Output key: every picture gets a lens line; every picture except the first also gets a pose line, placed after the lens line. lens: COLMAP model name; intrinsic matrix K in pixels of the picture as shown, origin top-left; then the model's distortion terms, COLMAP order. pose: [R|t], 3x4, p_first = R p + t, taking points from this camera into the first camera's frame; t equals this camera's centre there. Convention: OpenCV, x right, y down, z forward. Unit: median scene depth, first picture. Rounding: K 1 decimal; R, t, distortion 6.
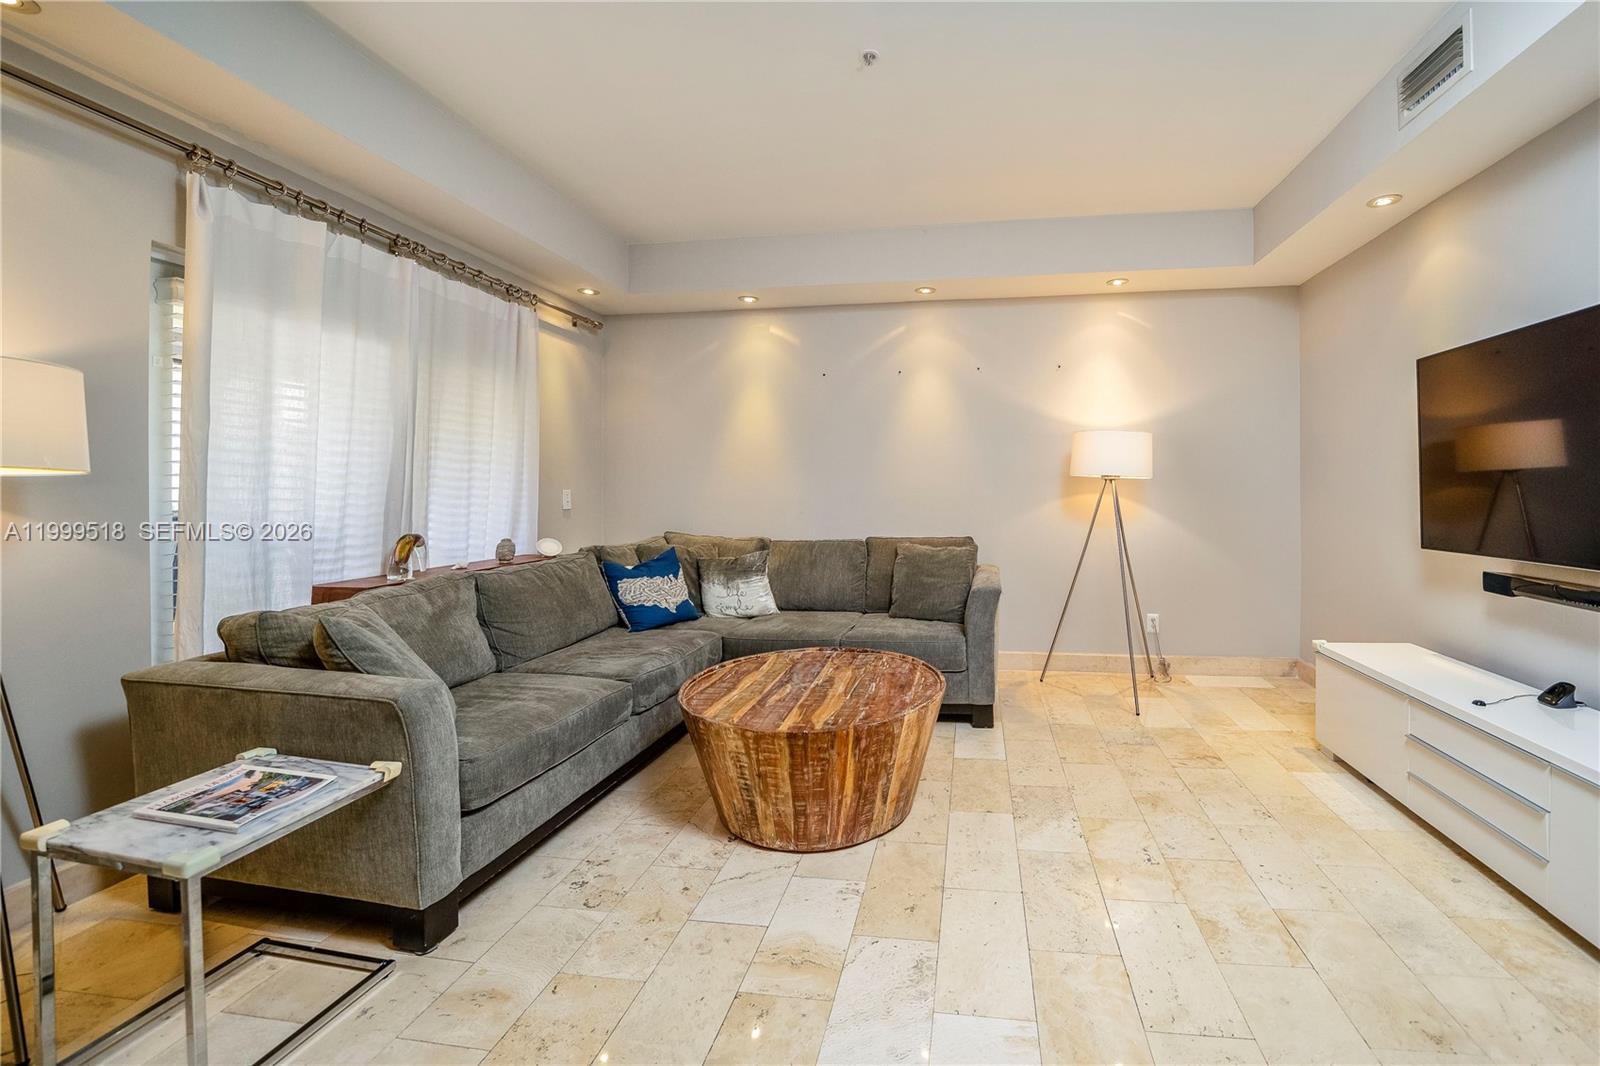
lens RADIAL K [[625.9, 0, 801.8], [0, 625.9, 483.8], [0, 0, 1]] dist [-0.020405, 0.000159]
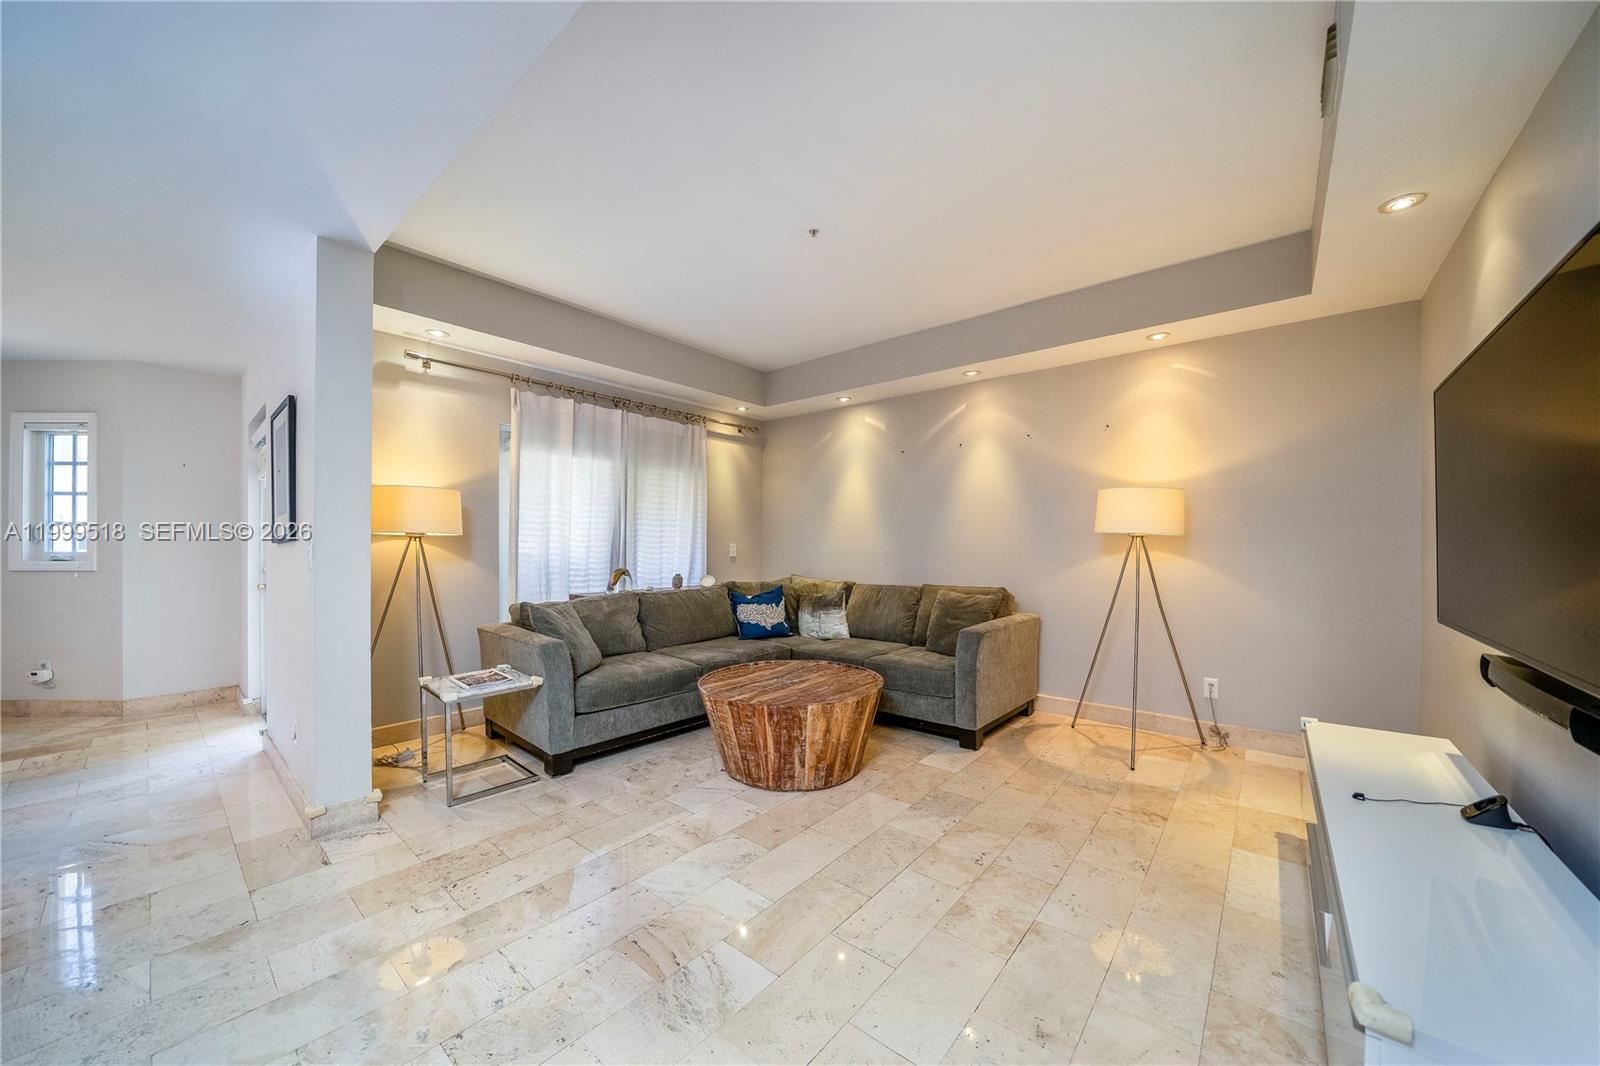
lens RADIAL K [[563.3, 0, 806.9], [0, 563.3, 539.7], [0, 0, 1]] dist [-0.018110, -0.000004]
pose [[0.849167, 0.002309, -0.528120, 0.653289], [-0.001623, 0.999997, 0.001762, -0.003407], [0.528123, -0.000639, 0.849168, -0.060571]]
